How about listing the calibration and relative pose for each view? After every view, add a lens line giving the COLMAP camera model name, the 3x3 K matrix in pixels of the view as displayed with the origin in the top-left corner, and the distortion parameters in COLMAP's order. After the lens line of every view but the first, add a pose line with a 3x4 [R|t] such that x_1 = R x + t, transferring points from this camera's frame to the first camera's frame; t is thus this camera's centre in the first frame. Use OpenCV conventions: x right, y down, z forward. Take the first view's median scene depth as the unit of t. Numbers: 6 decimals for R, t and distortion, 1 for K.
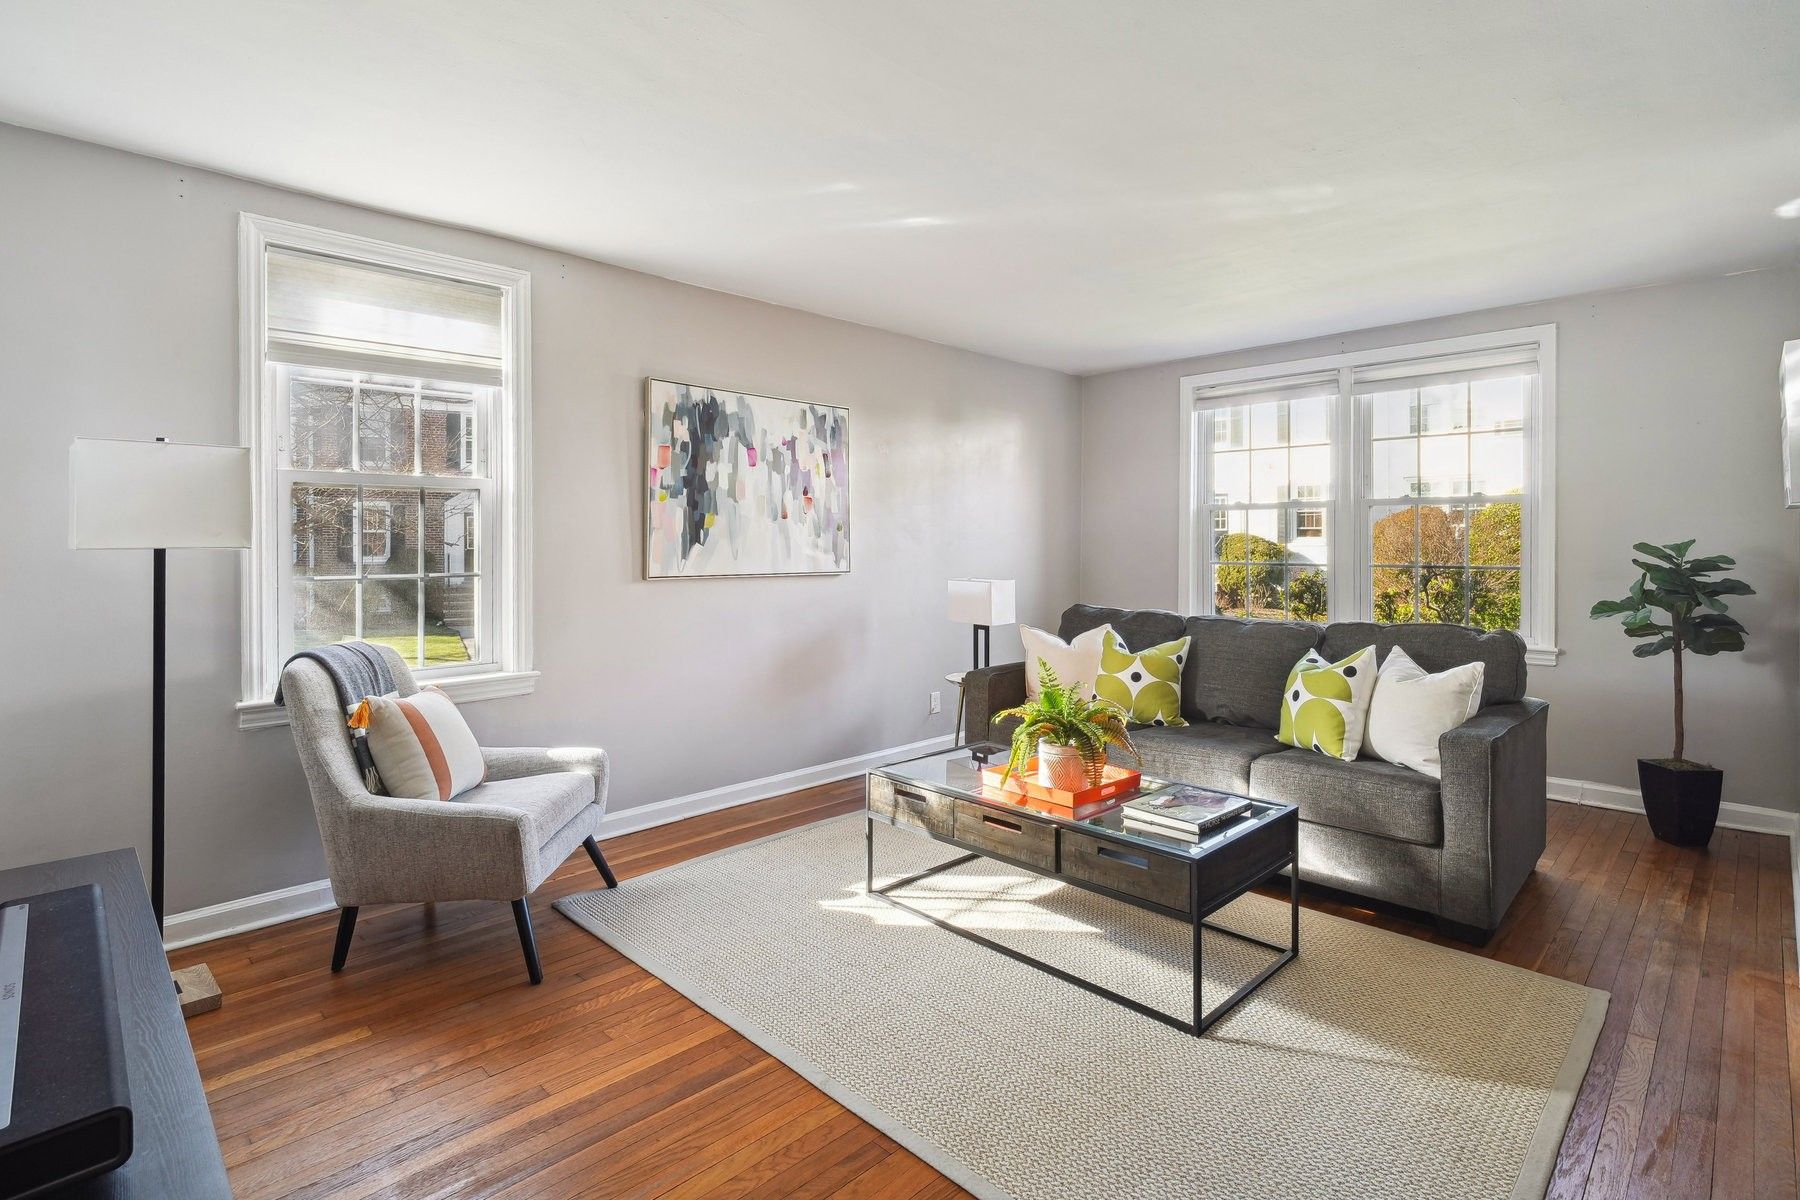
lens RADIAL K [[878.3, 0, 899.3], [0, 878.3, 552.5], [0, 0, 1]] dist [-0.002422, -0.000406]
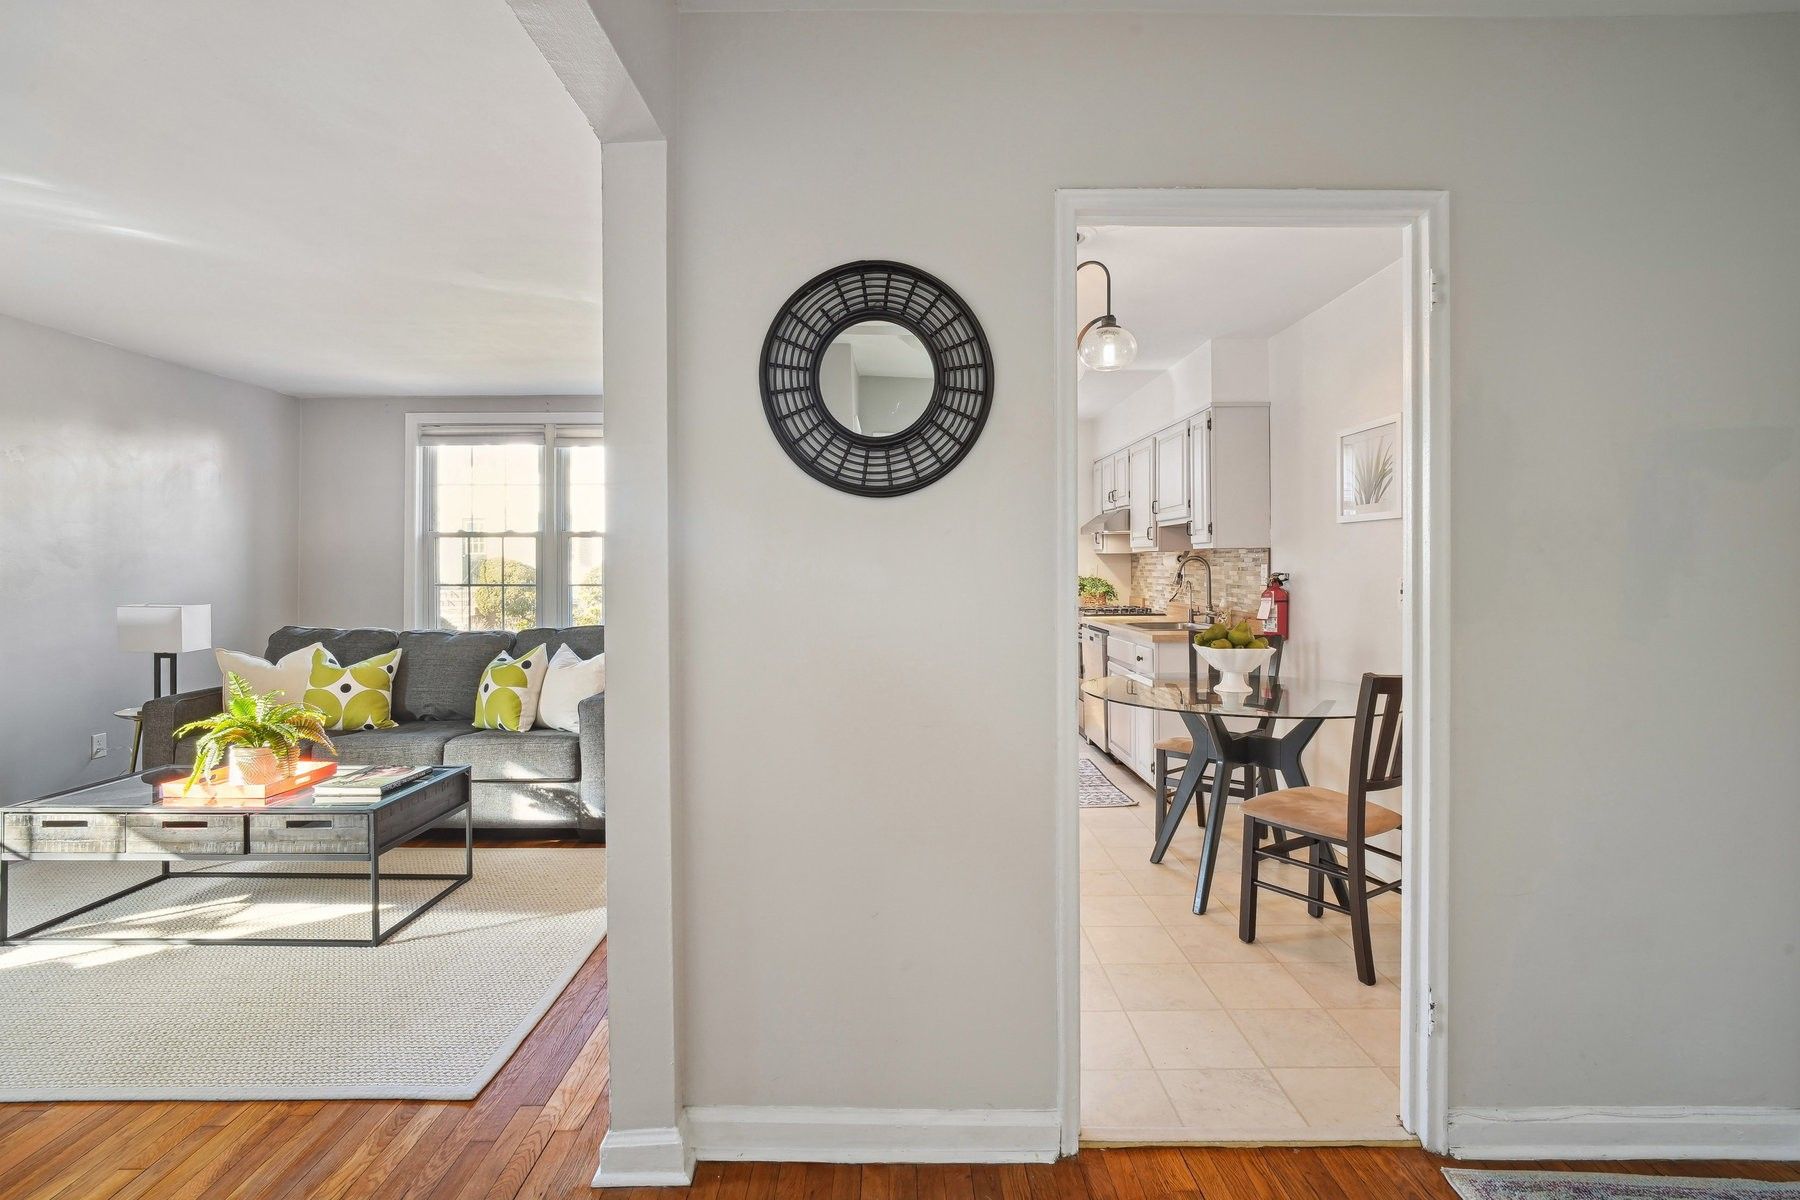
lens RADIAL K [[870.1, 0, 893.3], [0, 870.1, 568.3], [0, 0, 1]] dist [-0.005810, -0.000600]
pose [[0.706990, 0.000278, 0.707224, -0.014540], [0.006399, 0.999956, -0.006789, 0.003059], [-0.707195, 0.009325, 0.706957, -0.251756]]
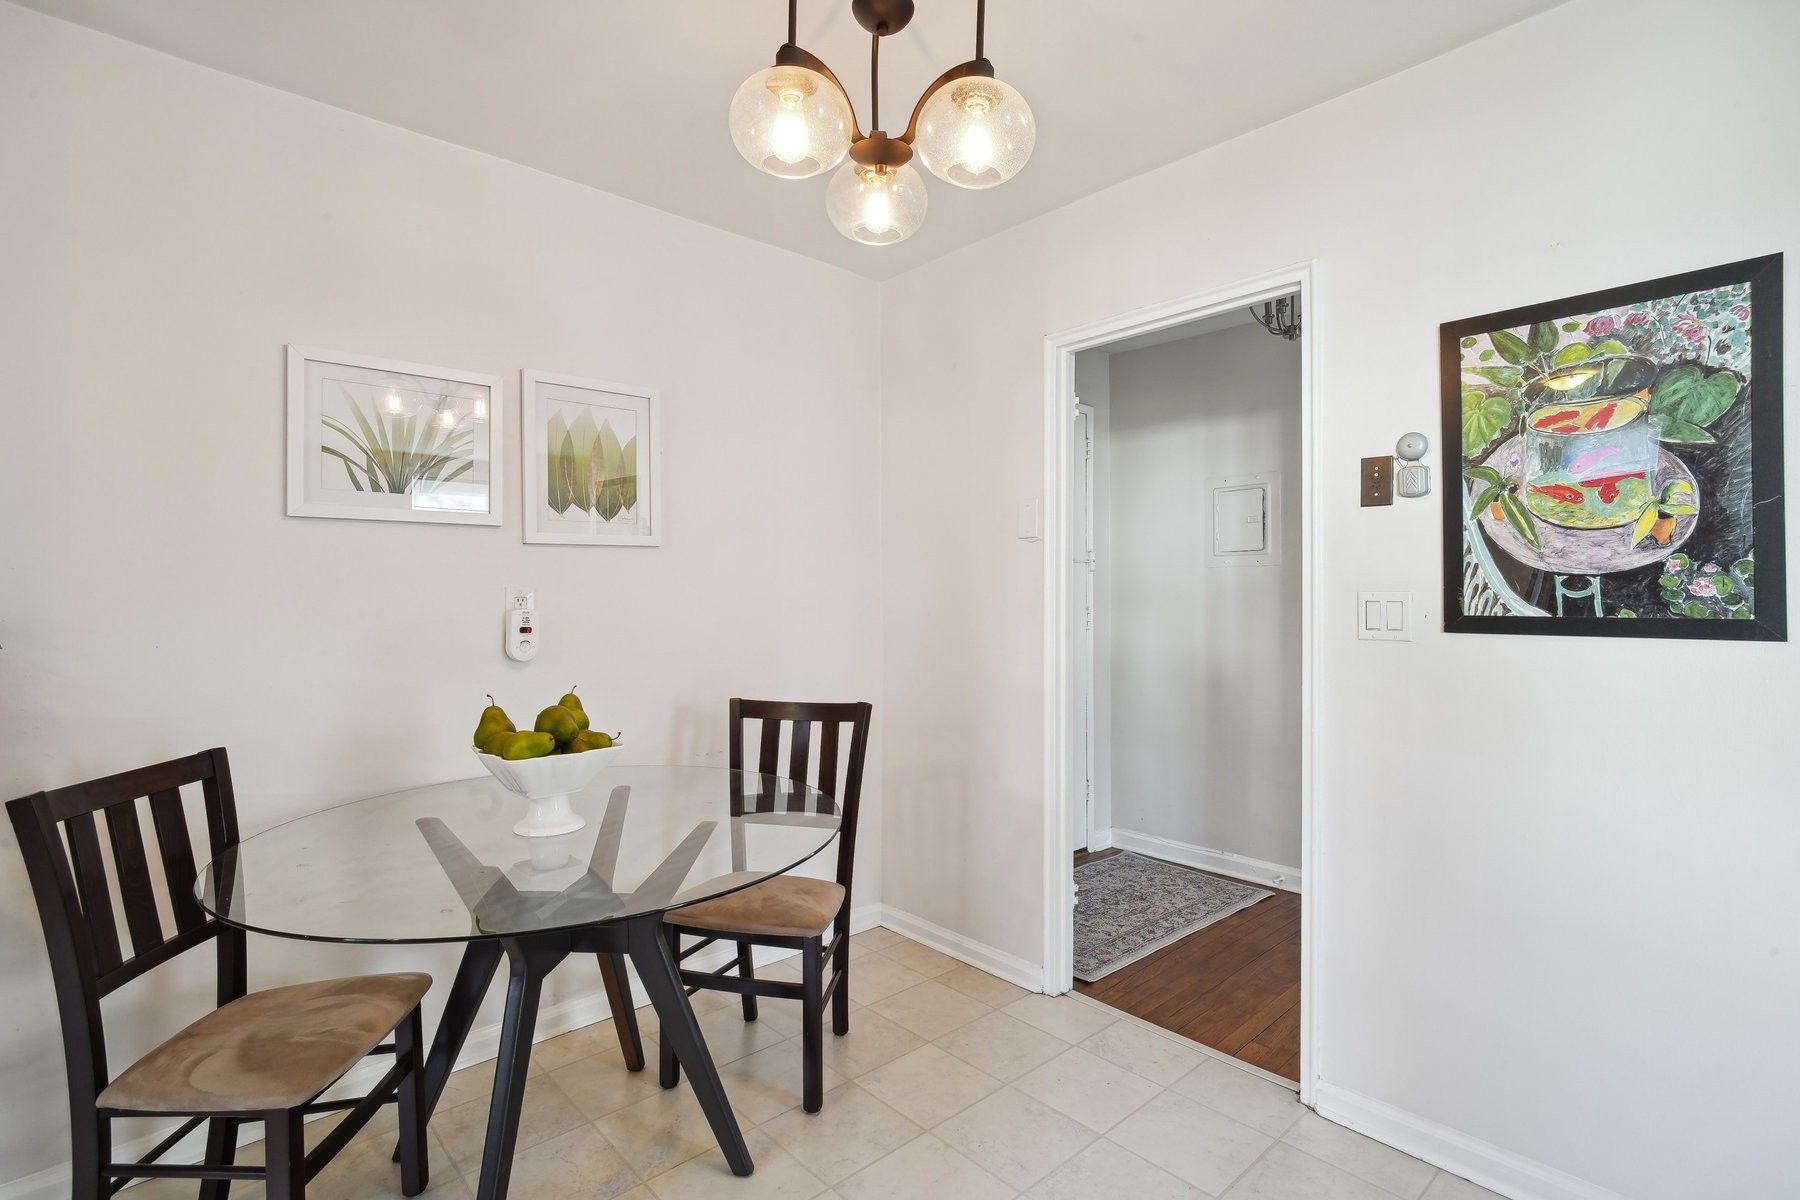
lens RADIAL K [[861.9, 0, 905.9], [0, 861.9, 594.4], [0, 0, 1]] dist [-0.020329, -0.000317]
pose [[-0.999089, 0.006177, 0.042229, 0.622410], [0.006783, 0.999876, 0.014208, -0.008043], [-0.042136, 0.014482, -0.999007, 0.558759]]
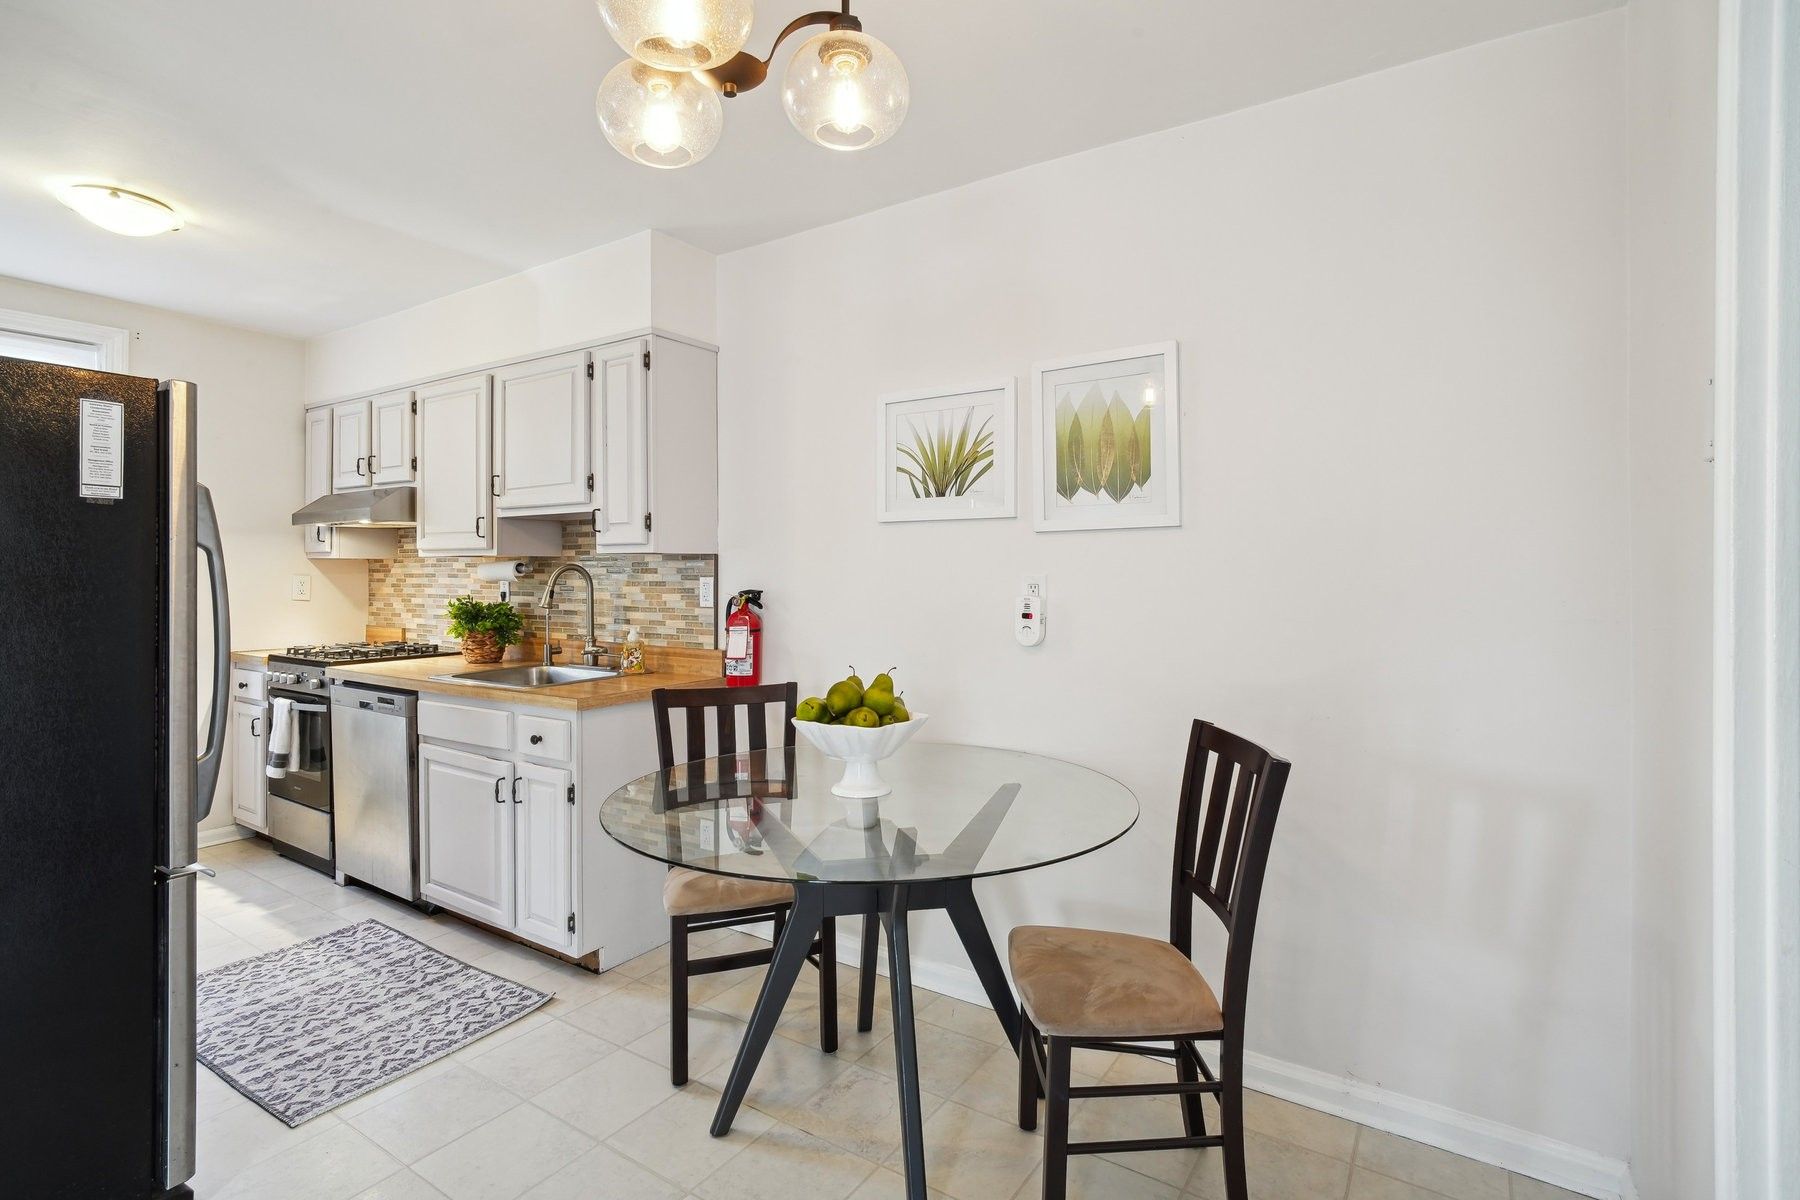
lens RADIAL K [[864.0, 0, 904.3], [0, 864.0, 574.9], [0, 0, 1]] dist [-0.005556, -0.000885]
pose [[-0.199246, 0.003267, 0.979944, 0.326782], [0.010777, 0.999941, -0.001142, -0.006370], [-0.979890, 0.010334, -0.199269, 0.193017]]
